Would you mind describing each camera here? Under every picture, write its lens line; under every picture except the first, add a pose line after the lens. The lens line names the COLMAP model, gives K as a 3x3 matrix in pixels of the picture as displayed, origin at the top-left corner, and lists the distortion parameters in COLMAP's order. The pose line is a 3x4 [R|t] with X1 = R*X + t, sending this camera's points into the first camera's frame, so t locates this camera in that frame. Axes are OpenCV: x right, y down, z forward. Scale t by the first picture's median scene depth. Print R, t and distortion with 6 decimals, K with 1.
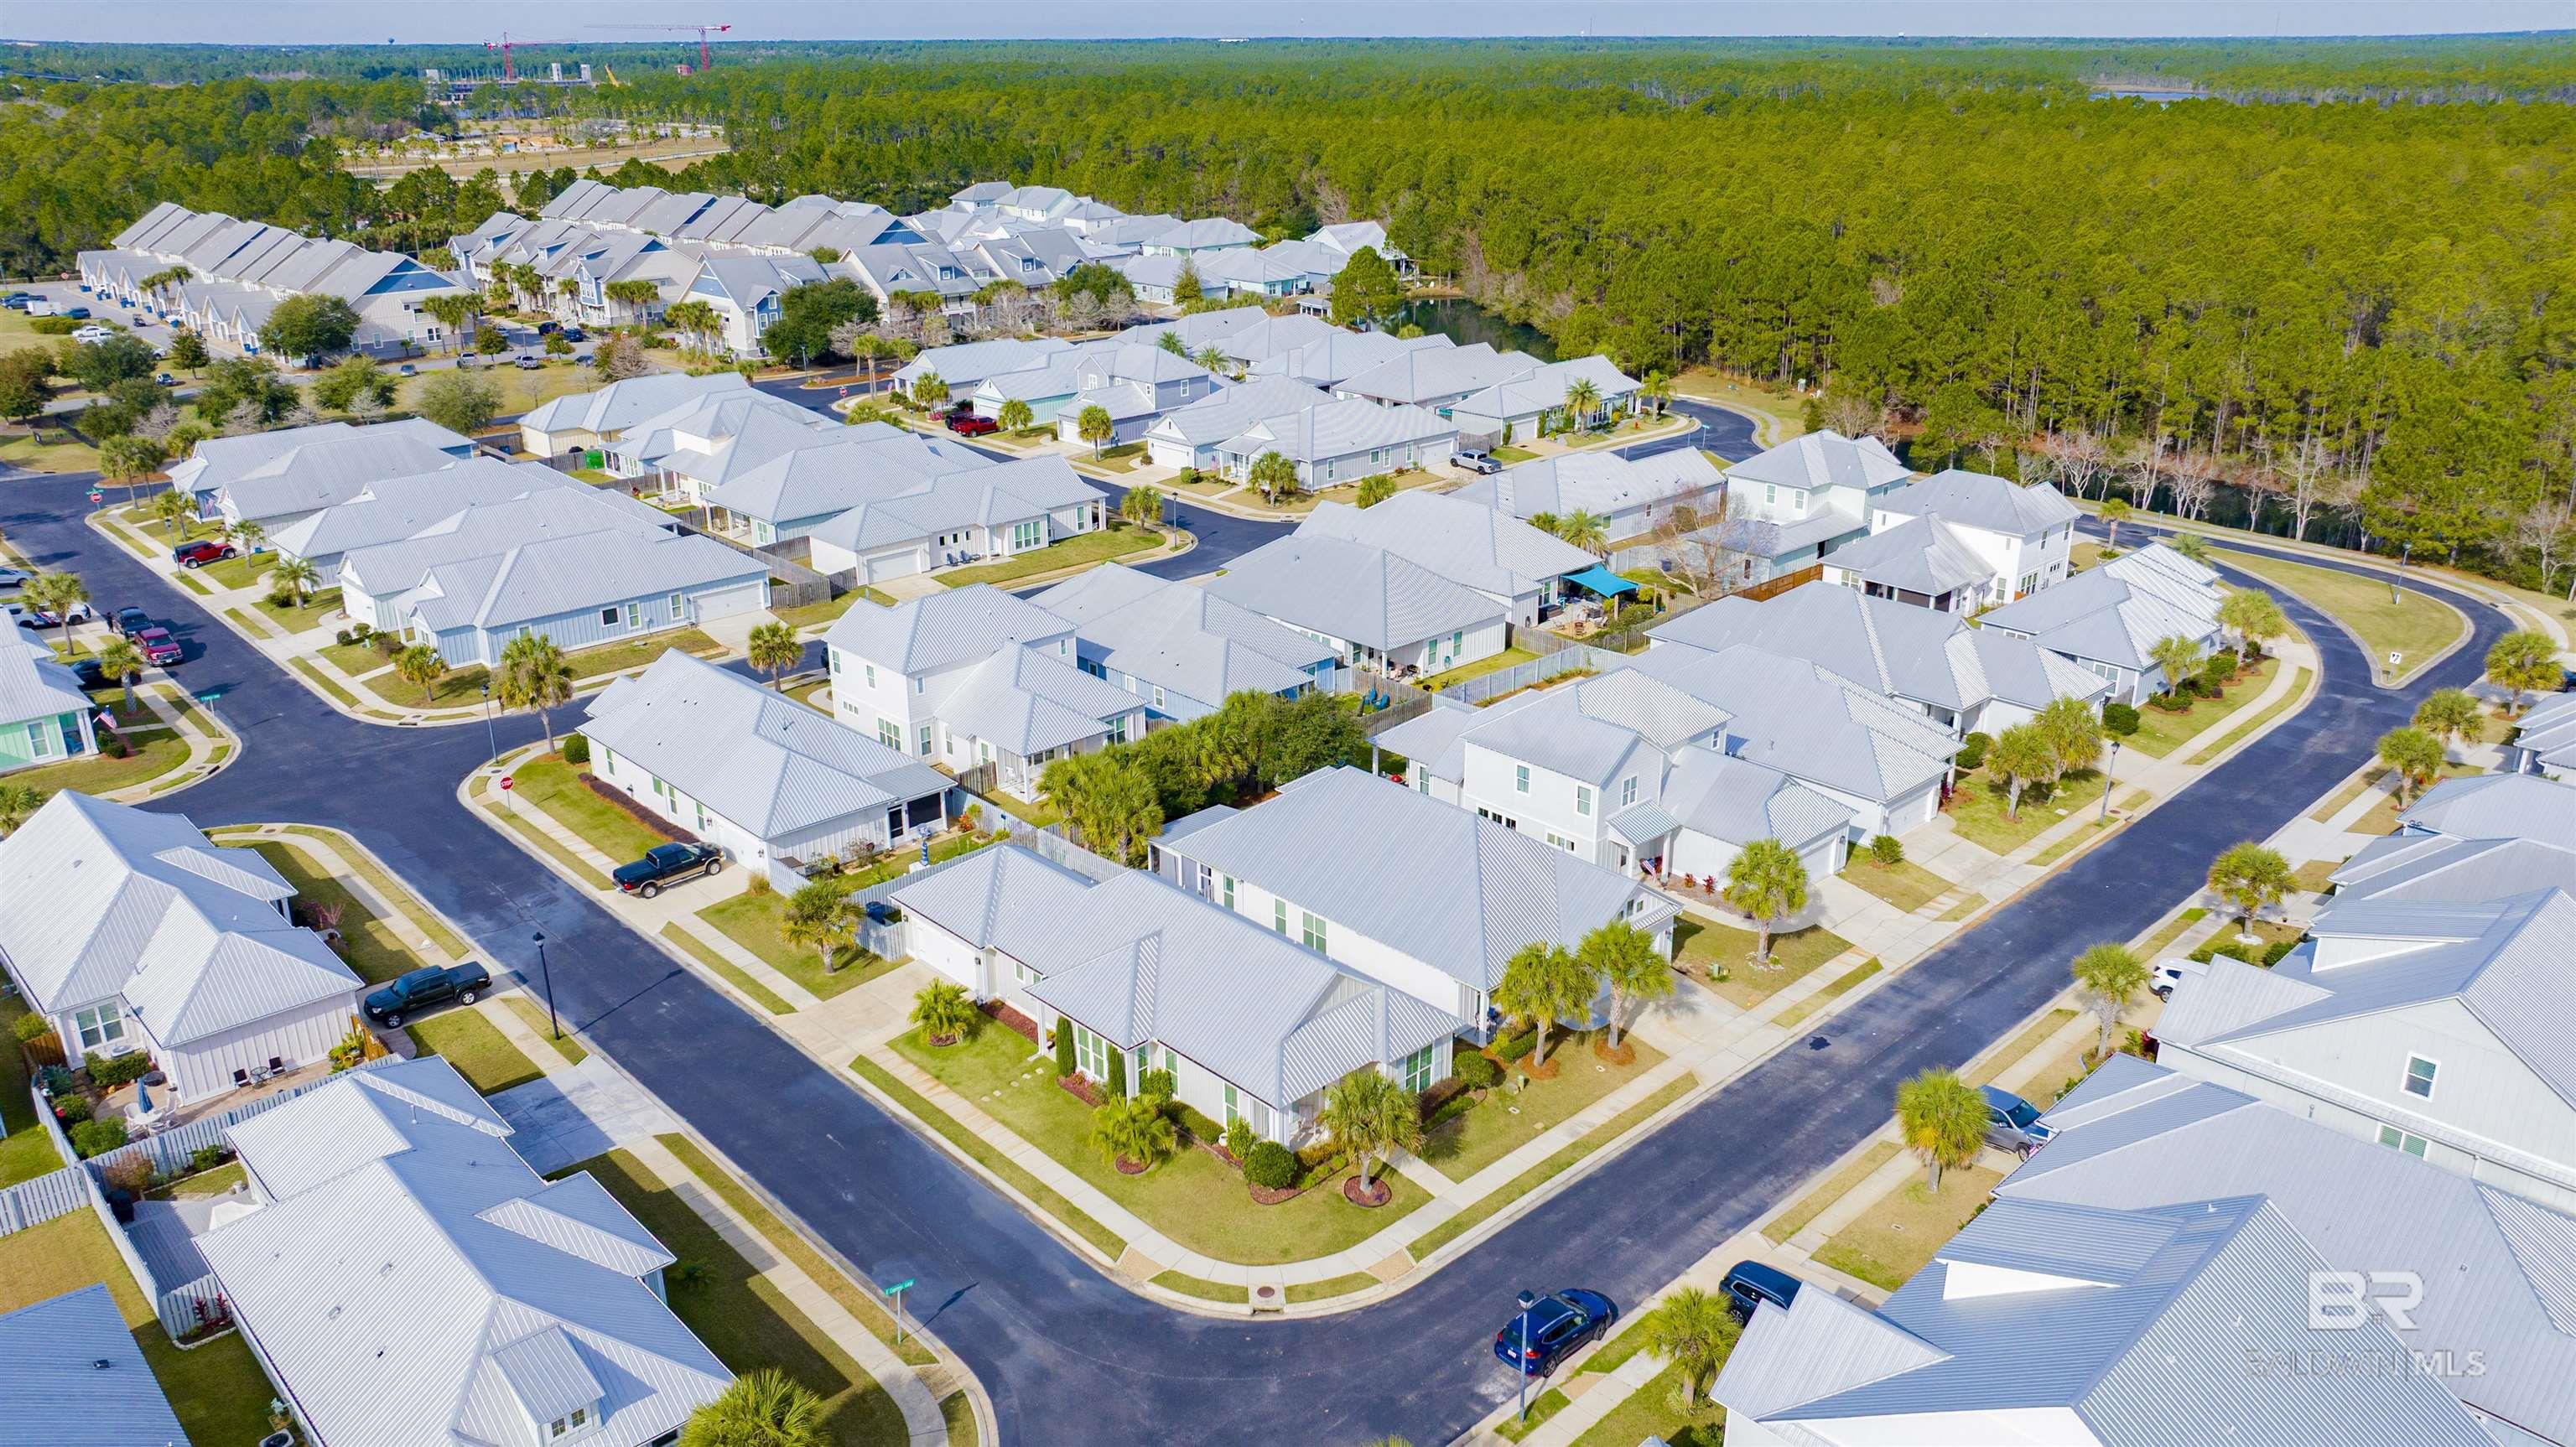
lens RADIAL K [[1826.6, 0, 1336.8], [0, 1826.6, 722.1], [0, 0, 1]] dist [-0.018906, -0.002184]
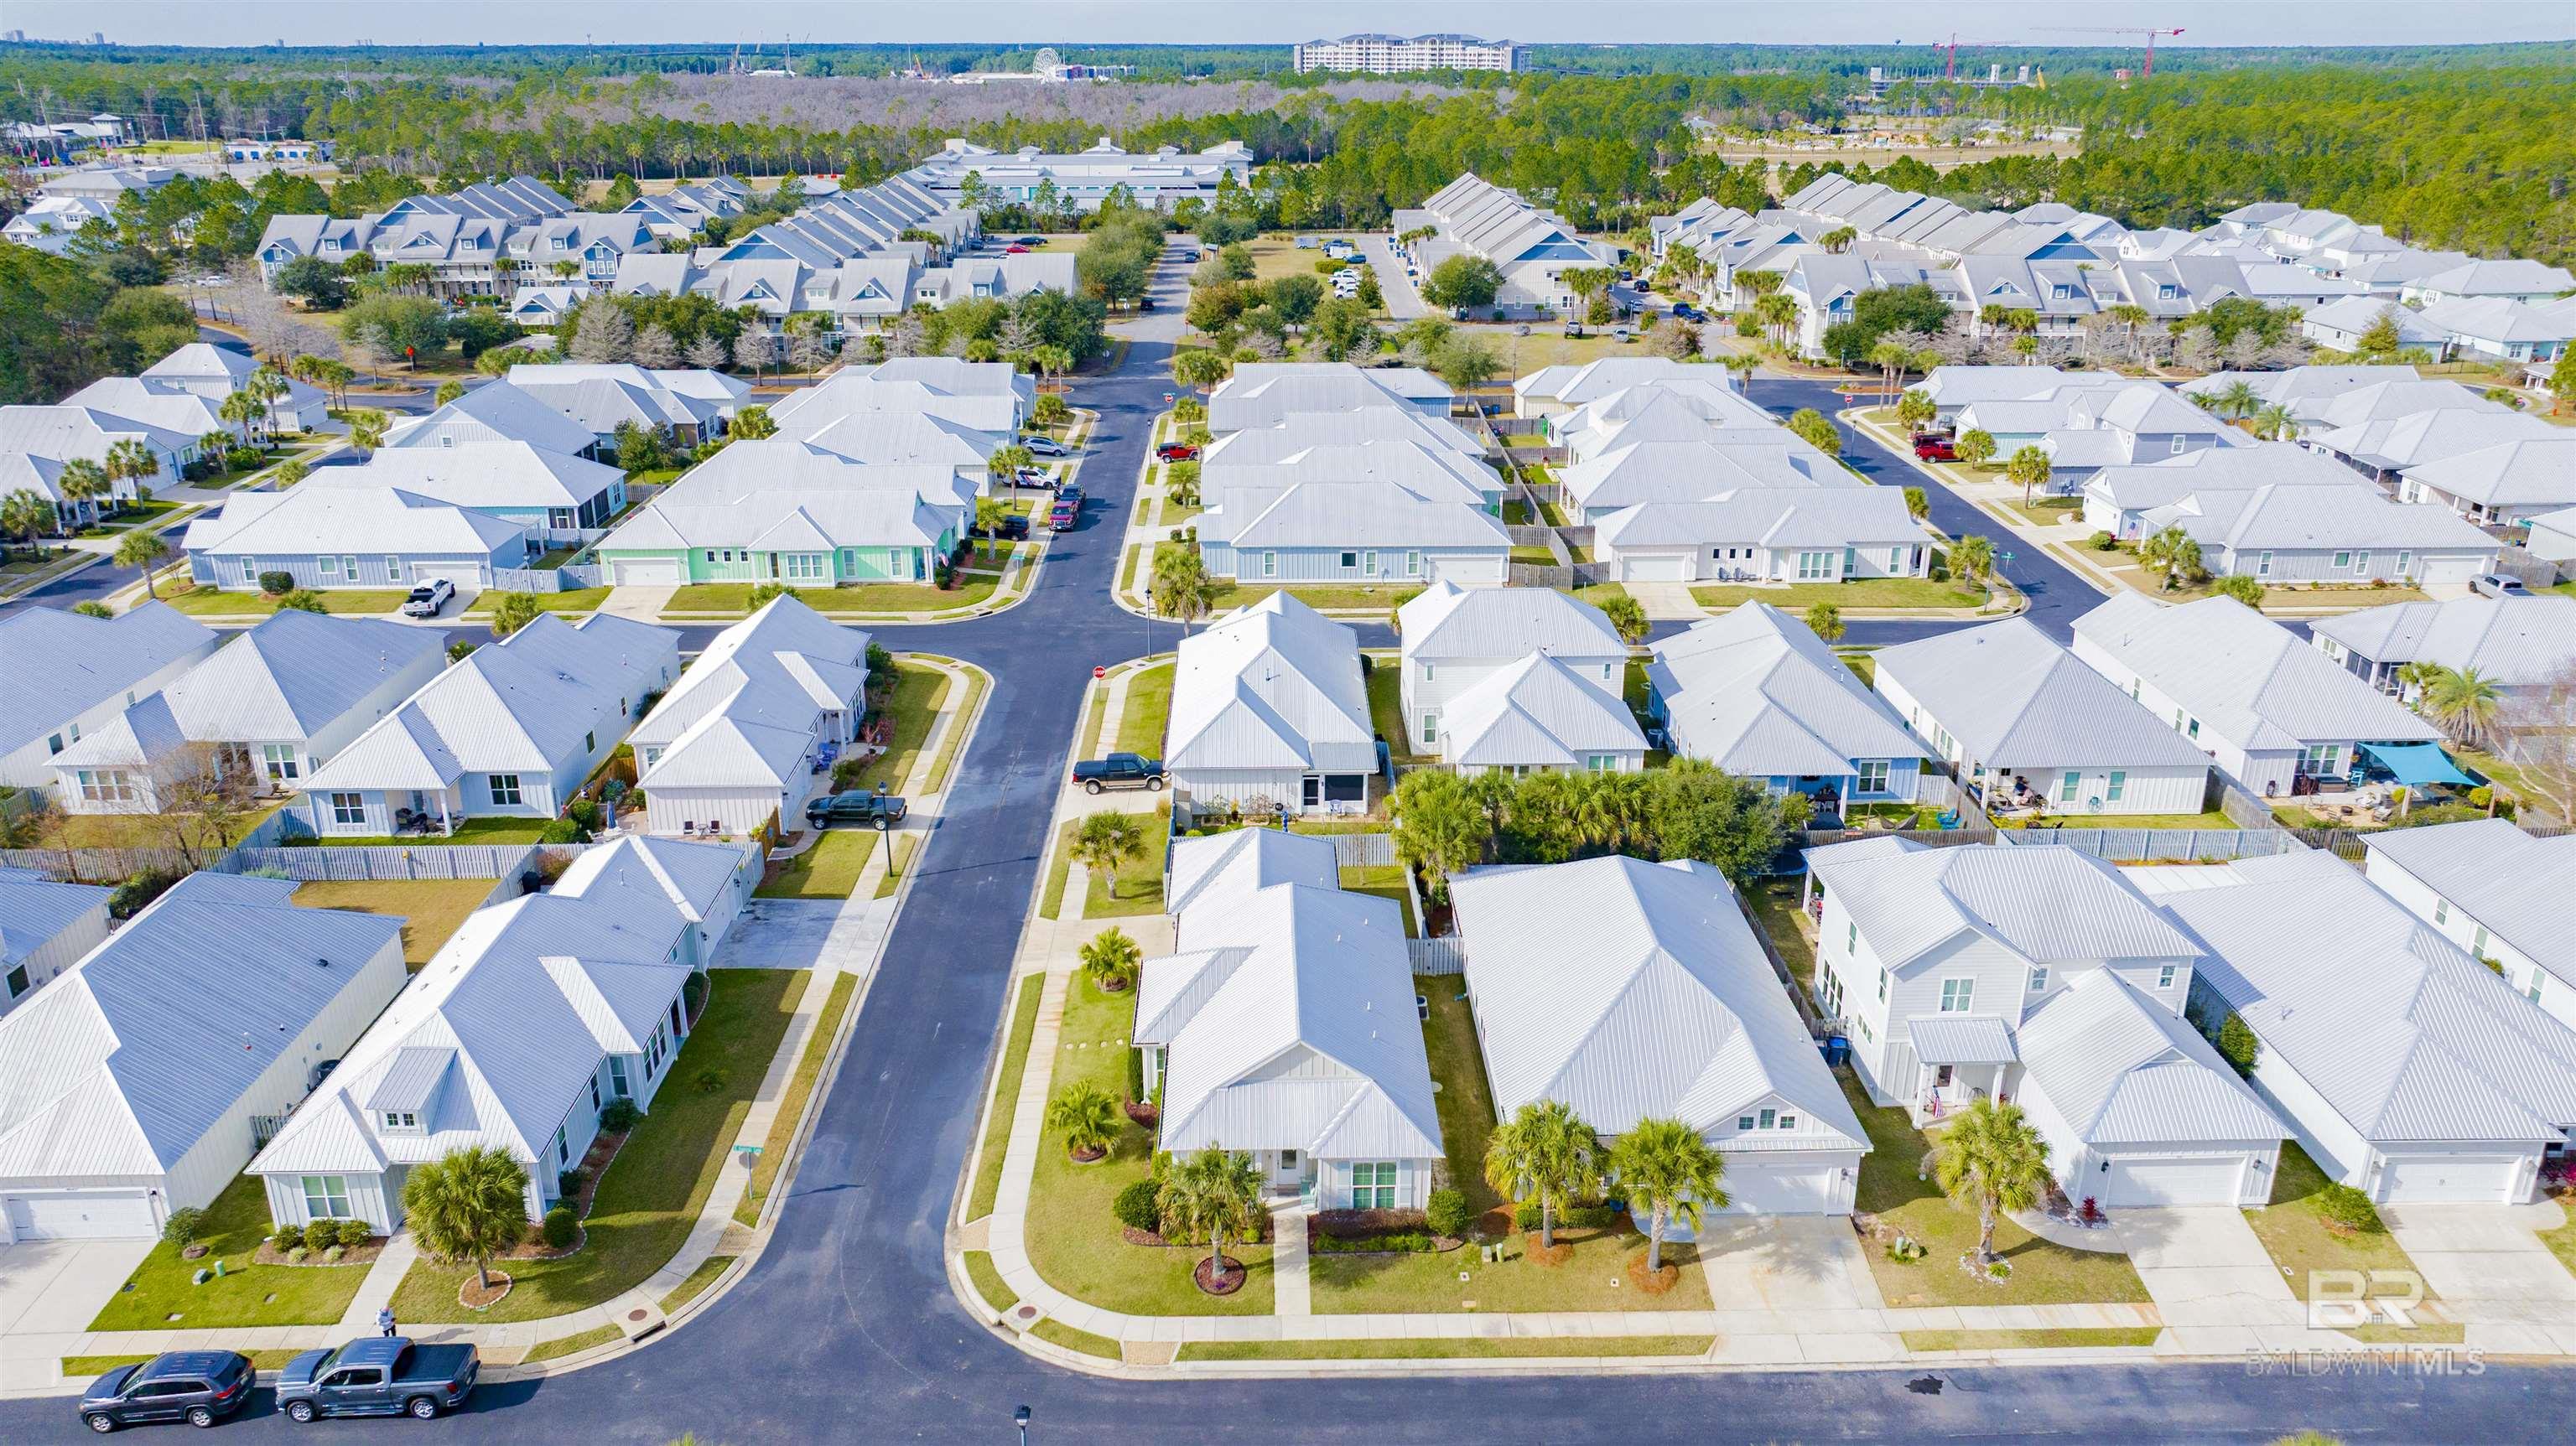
lens RADIAL K [[1826.5, 0, 1336.8], [0, 1826.5, 721.6], [0, 0, 1]] dist [-0.018906, -0.002184]
pose [[0.737897, 0.237951, -0.631576, 0.305779], [-0.239160, 0.967253, 0.085000, -0.055157], [0.631119, 0.088326, 0.770641, 0.164213]]
